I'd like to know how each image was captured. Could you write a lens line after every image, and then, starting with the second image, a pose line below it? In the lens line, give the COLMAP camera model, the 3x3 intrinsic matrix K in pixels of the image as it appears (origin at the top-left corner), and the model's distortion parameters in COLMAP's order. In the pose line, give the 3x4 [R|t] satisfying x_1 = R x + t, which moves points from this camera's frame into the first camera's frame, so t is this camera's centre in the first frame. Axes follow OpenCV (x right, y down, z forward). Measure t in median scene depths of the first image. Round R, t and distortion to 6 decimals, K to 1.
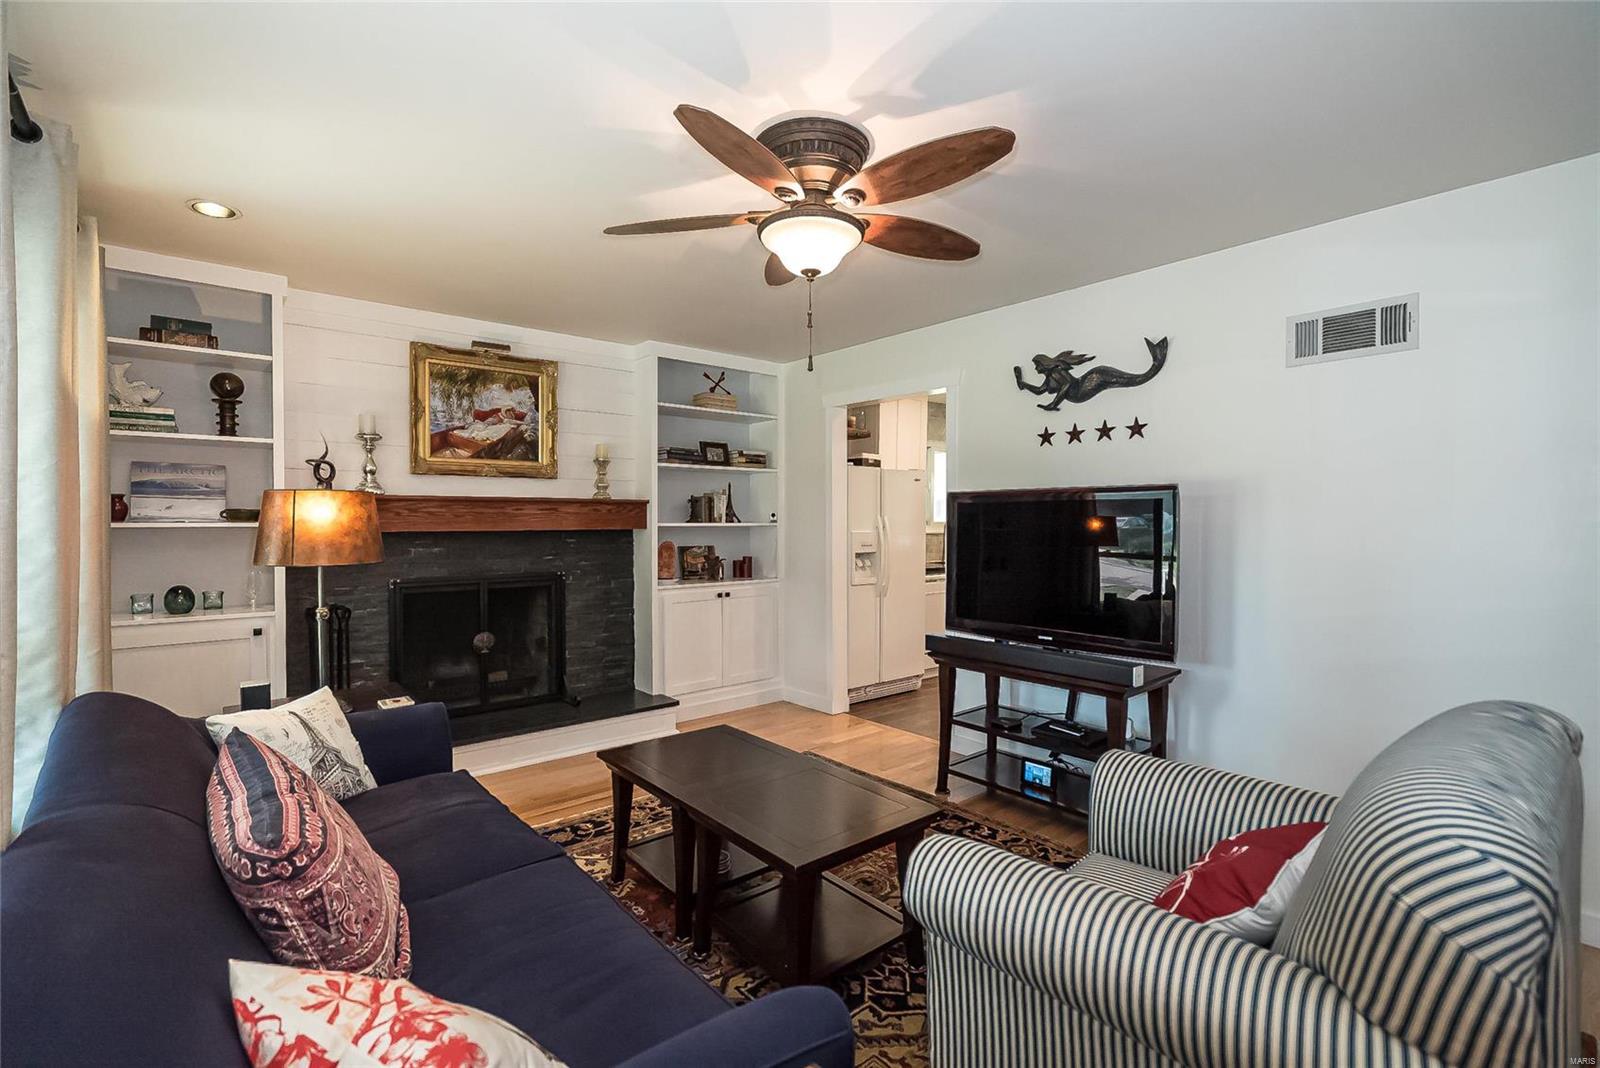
lens RADIAL K [[724.1, 0, 829.5], [0, 724.1, 542.3], [0, 0, 1]] dist [-0.009068, 0.001458]
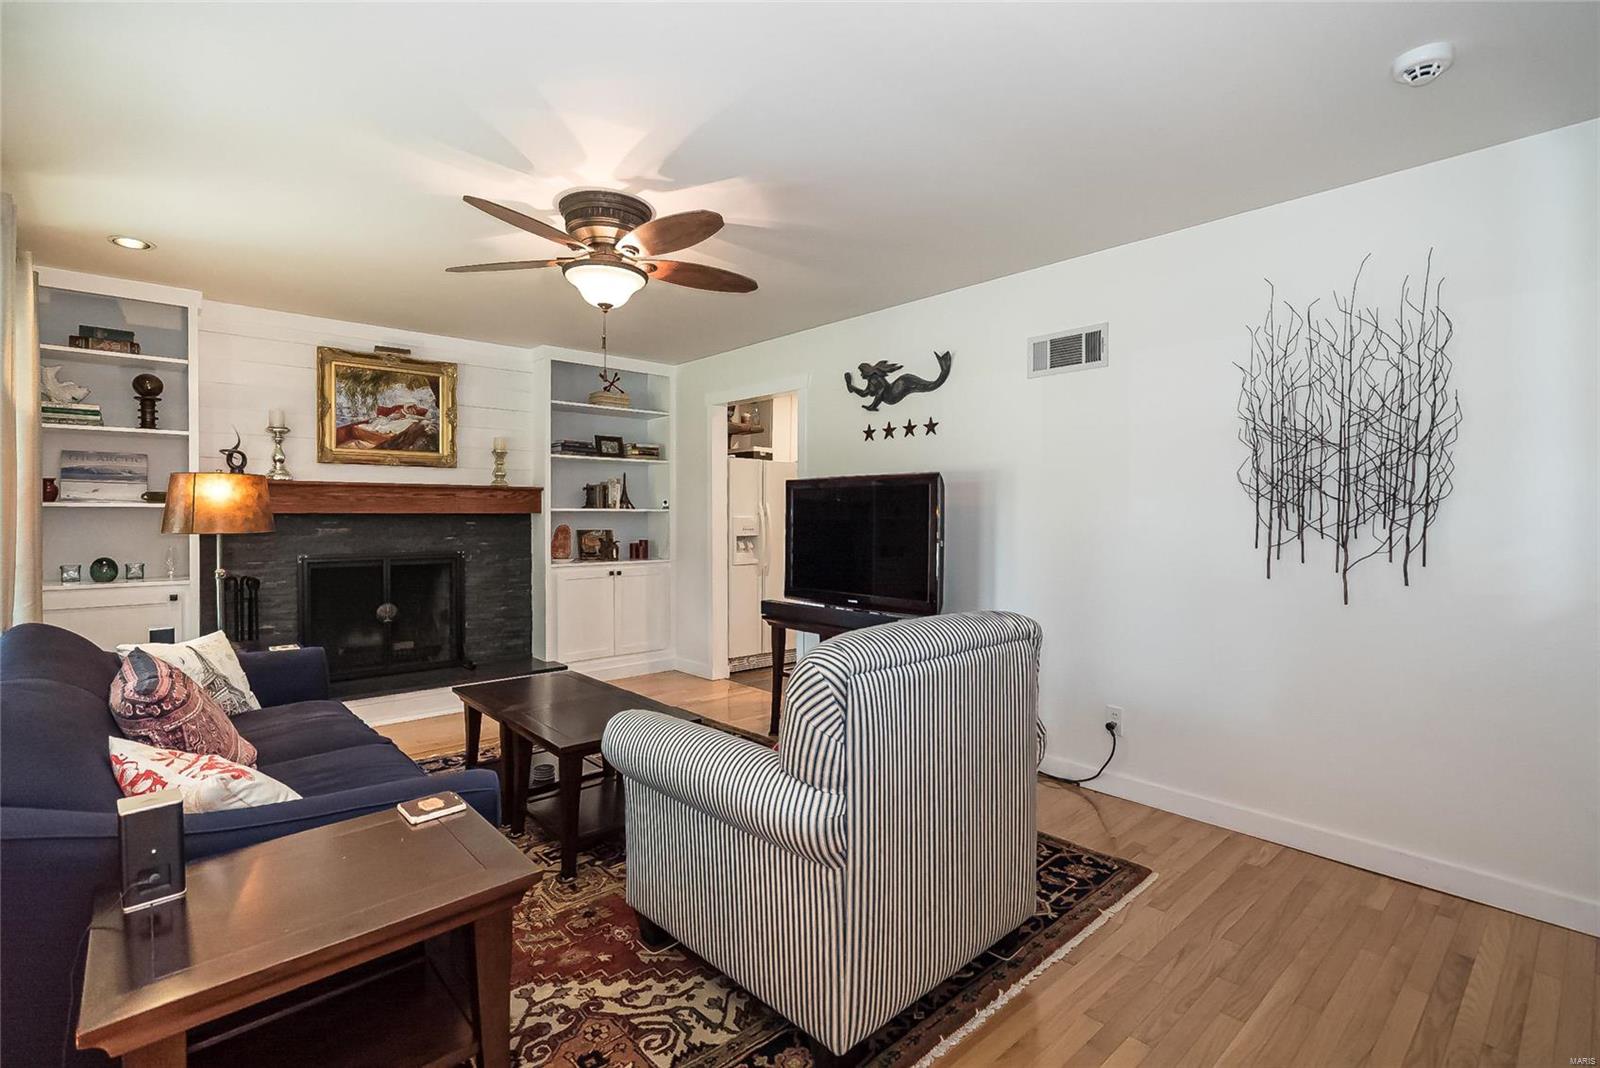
lens RADIAL K [[724.1, 0, 821.4], [0, 724.1, 532.8], [0, 0, 1]] dist [-0.009068, 0.001458]
pose [[0.999225, 0.000227, 0.039370, 0.176907], [-0.000030, 0.999987, -0.005006, 0.022491], [-0.039371, 0.005001, 0.999212, -0.174203]]
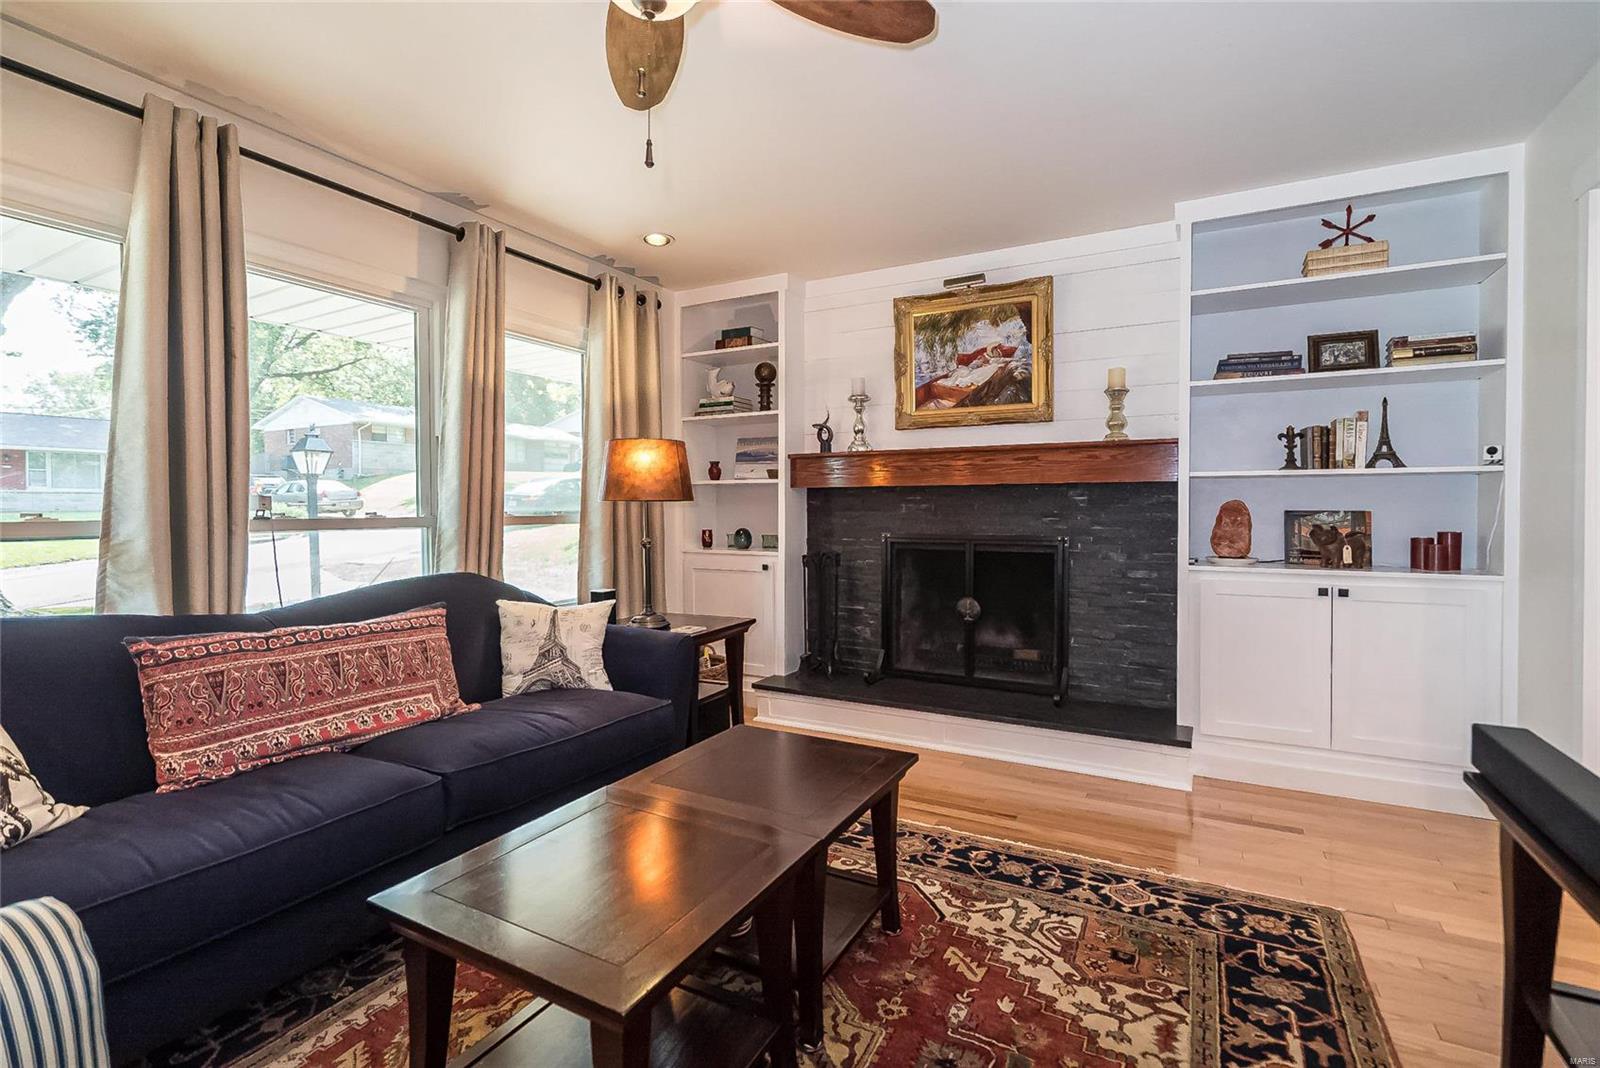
lens RADIAL K [[724.1, 0, 796.8], [0, 724.1, 528.0], [0, 0, 1]] dist [-0.009068, 0.001458]
pose [[0.336779, 0.020664, -0.941357, 0.353630], [-0.027041, 0.999559, 0.012267, 0.036011], [0.941195, 0.021324, 0.337190, 0.560193]]
